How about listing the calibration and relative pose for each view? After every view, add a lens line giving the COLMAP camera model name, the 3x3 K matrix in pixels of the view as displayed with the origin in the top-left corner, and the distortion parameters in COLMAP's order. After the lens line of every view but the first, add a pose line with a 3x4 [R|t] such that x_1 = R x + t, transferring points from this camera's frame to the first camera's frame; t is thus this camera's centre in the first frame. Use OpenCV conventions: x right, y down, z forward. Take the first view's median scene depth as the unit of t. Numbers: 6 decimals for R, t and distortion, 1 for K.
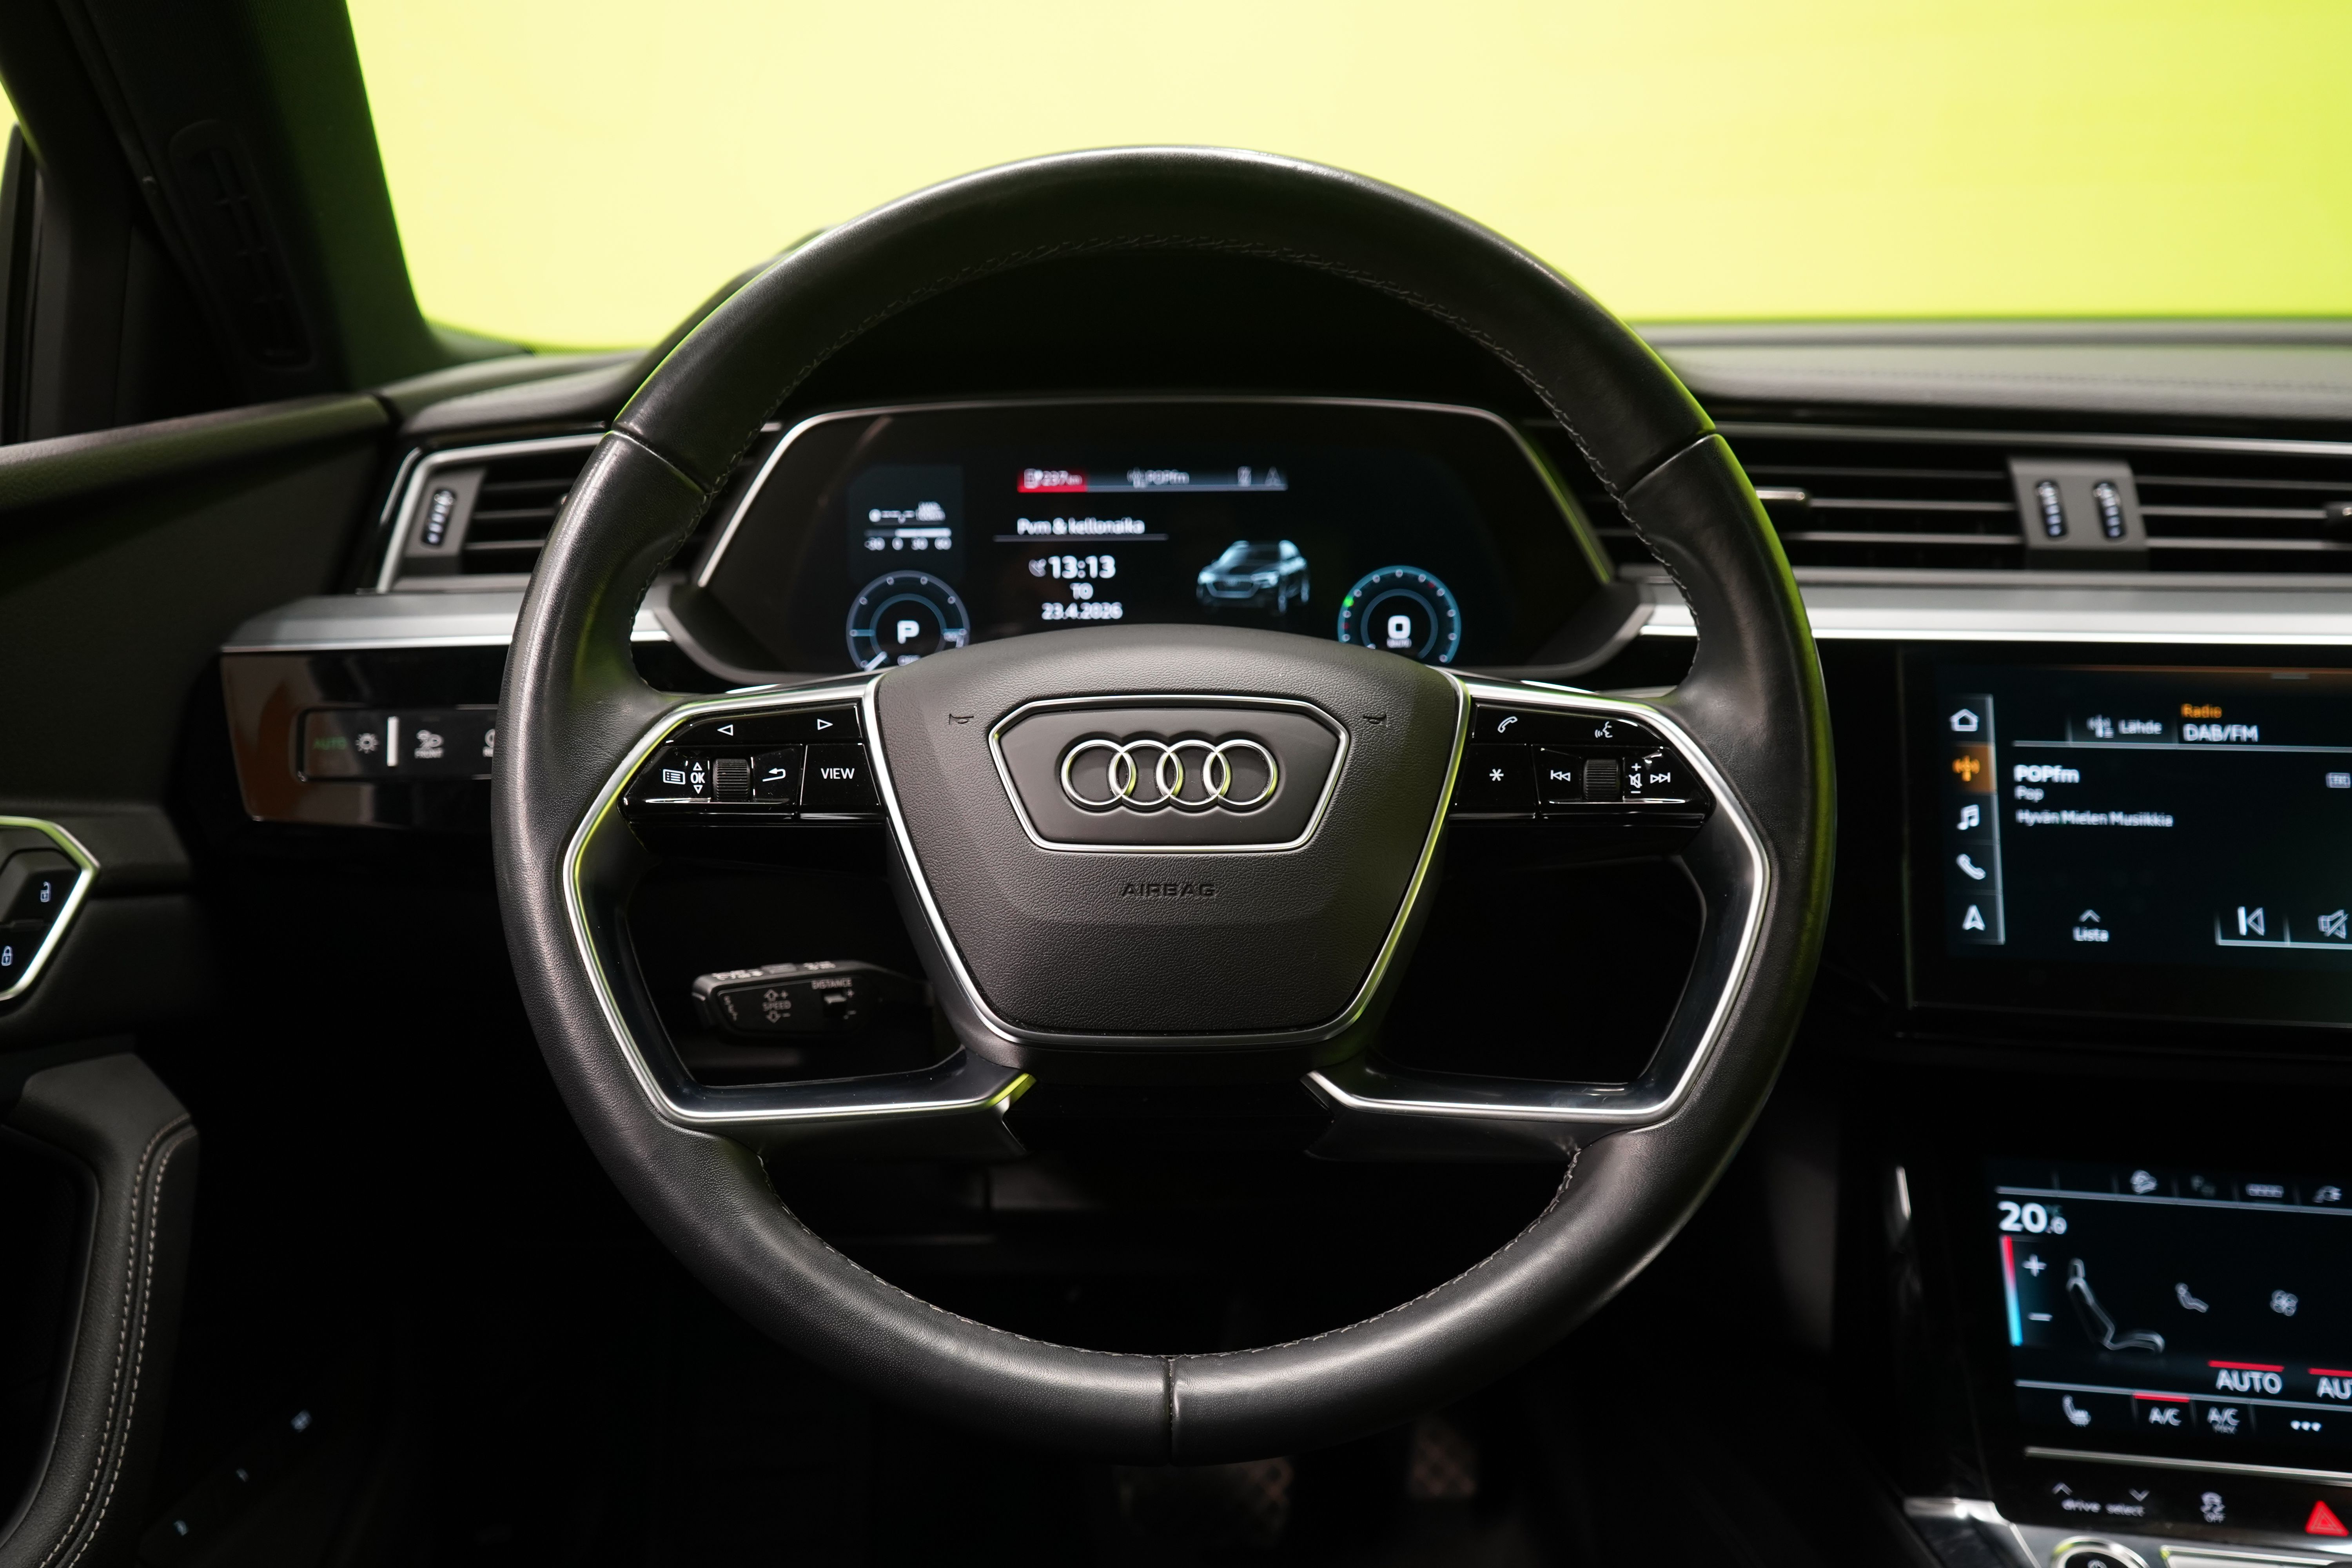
lens RADIAL K [[2167.8, 0, 1176.0], [0, 2167.8, 784.0], [0, 0, 1]] dist [0.004547, 0.011672]
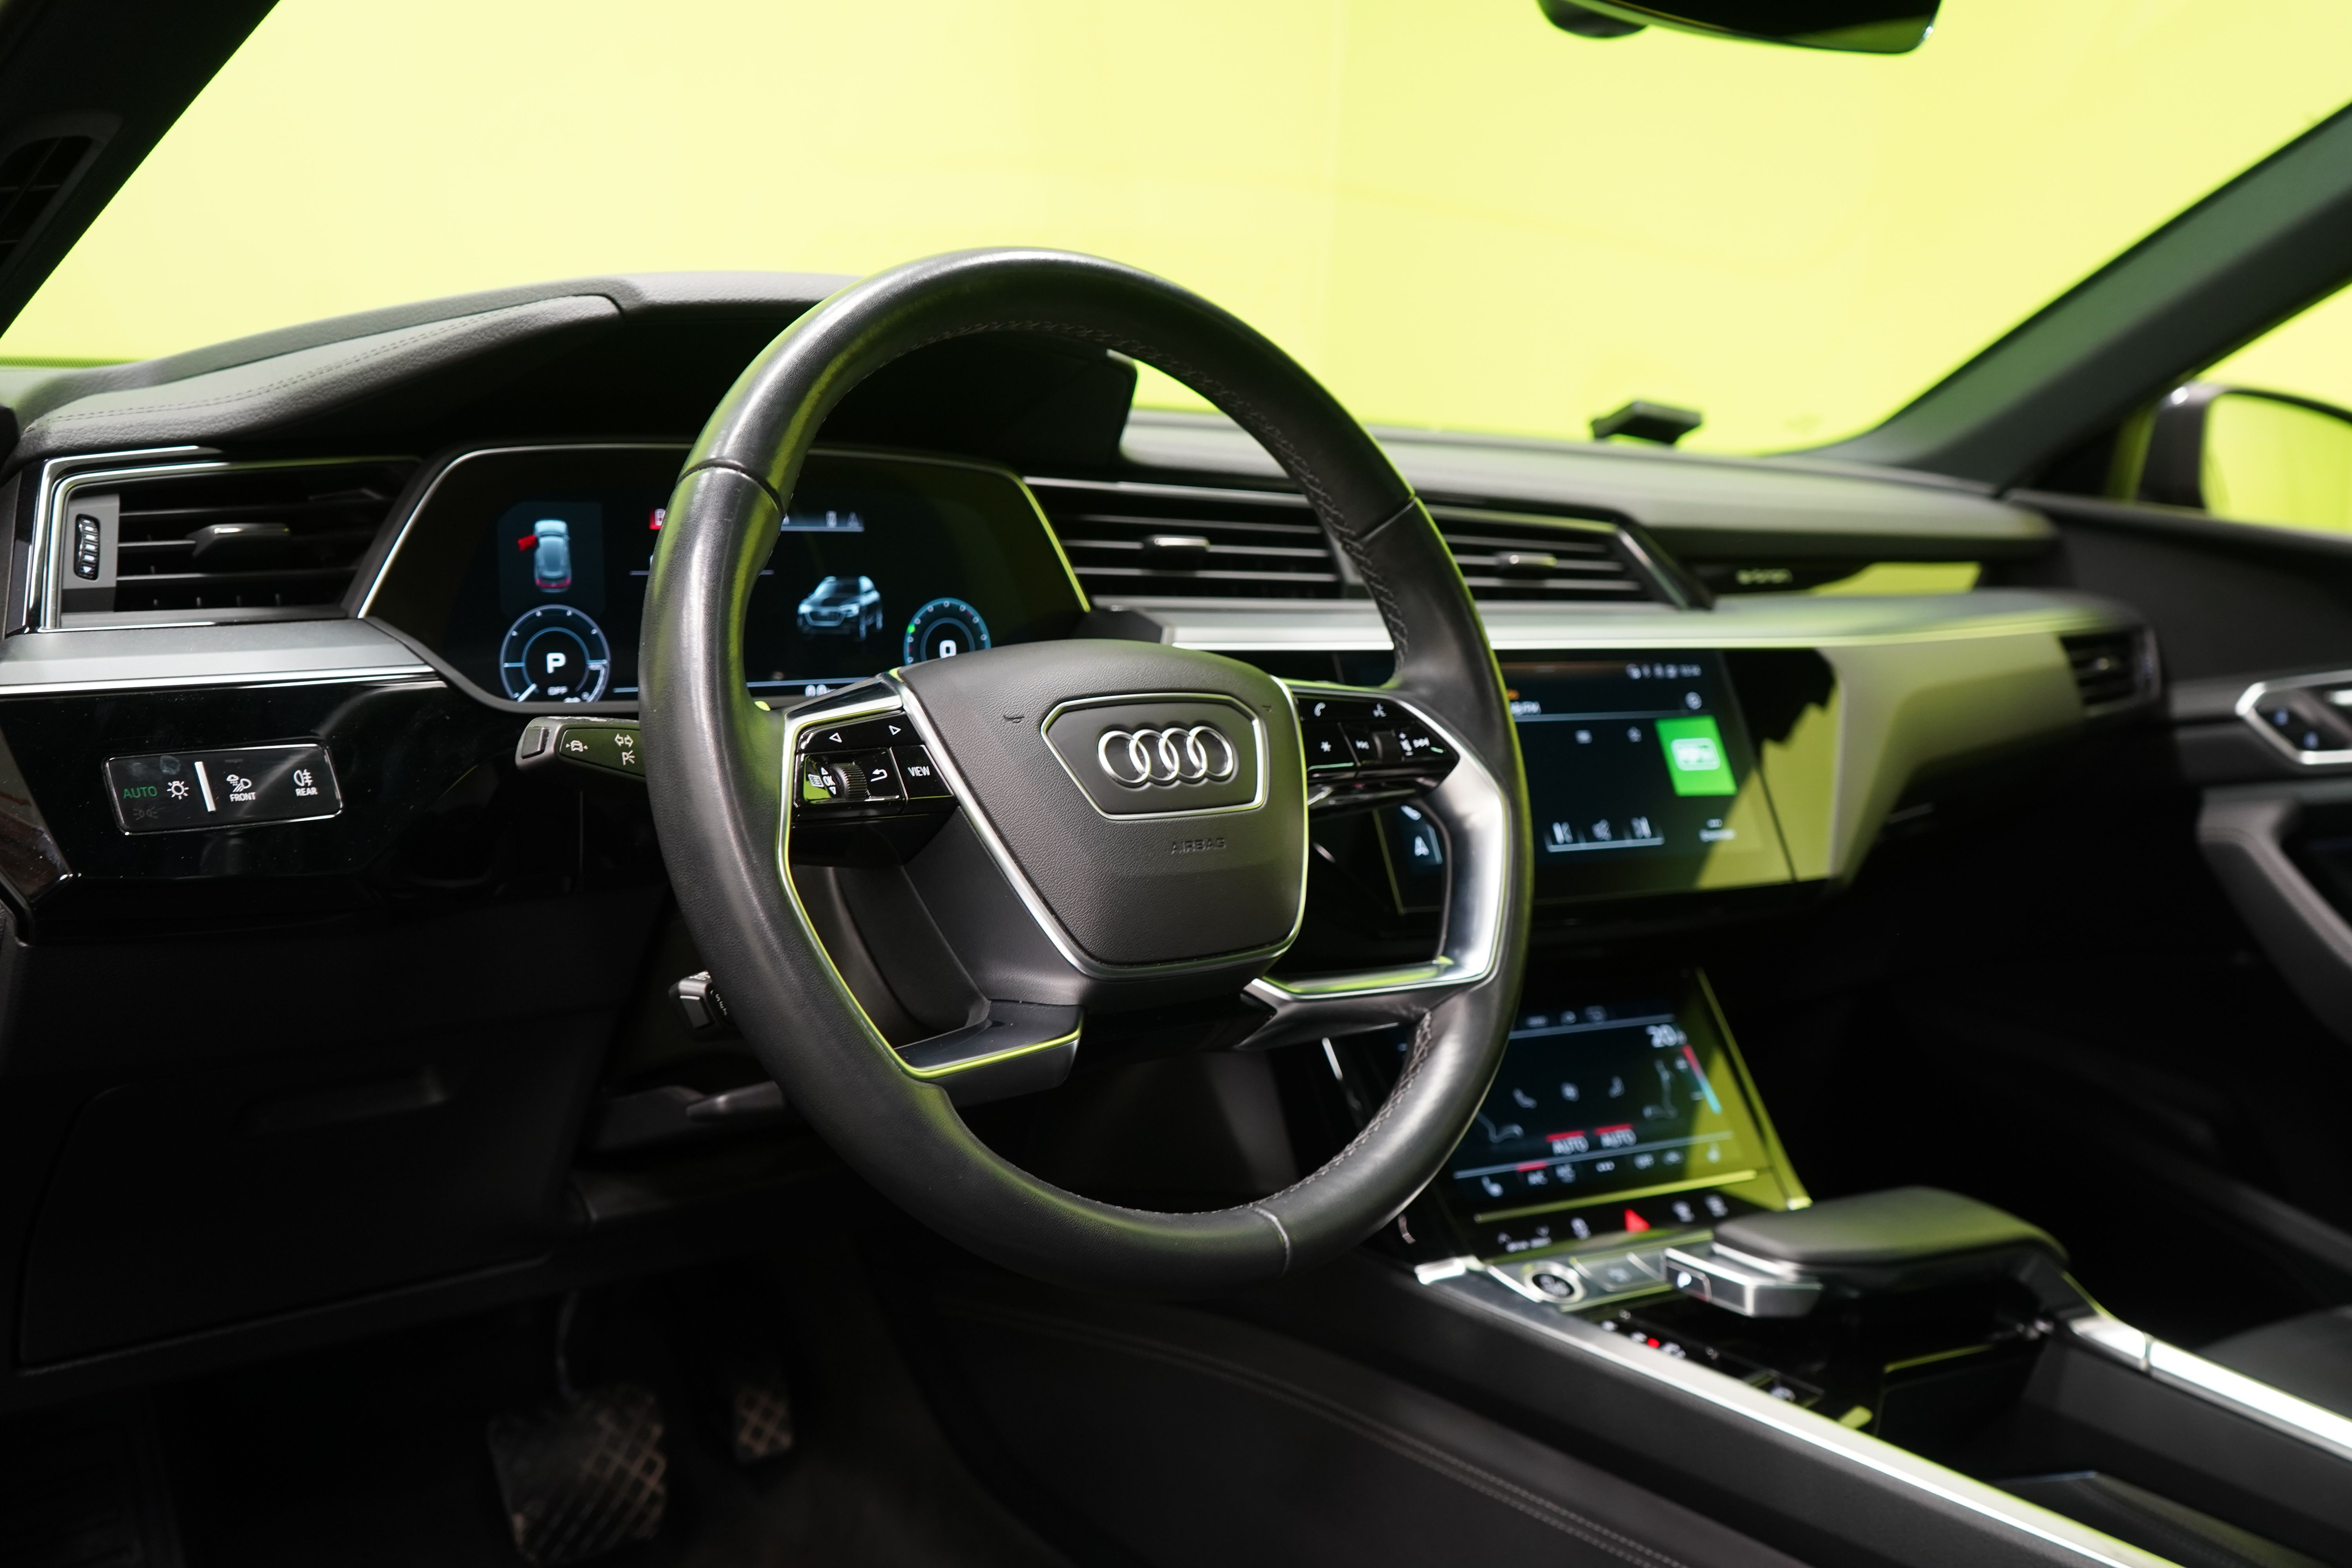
lens RADIAL K [[2167.8, 0, 1176.0], [0, 2167.8, 784.0], [0, 0, 1]] dist [0.004547, 0.011672]
pose [[0.772359, -0.057236, 0.632602, -0.559243], [0.071993, 0.997402, 0.002343, 0.006439], [-0.631093, 0.043733, 0.774473, 0.015631]]
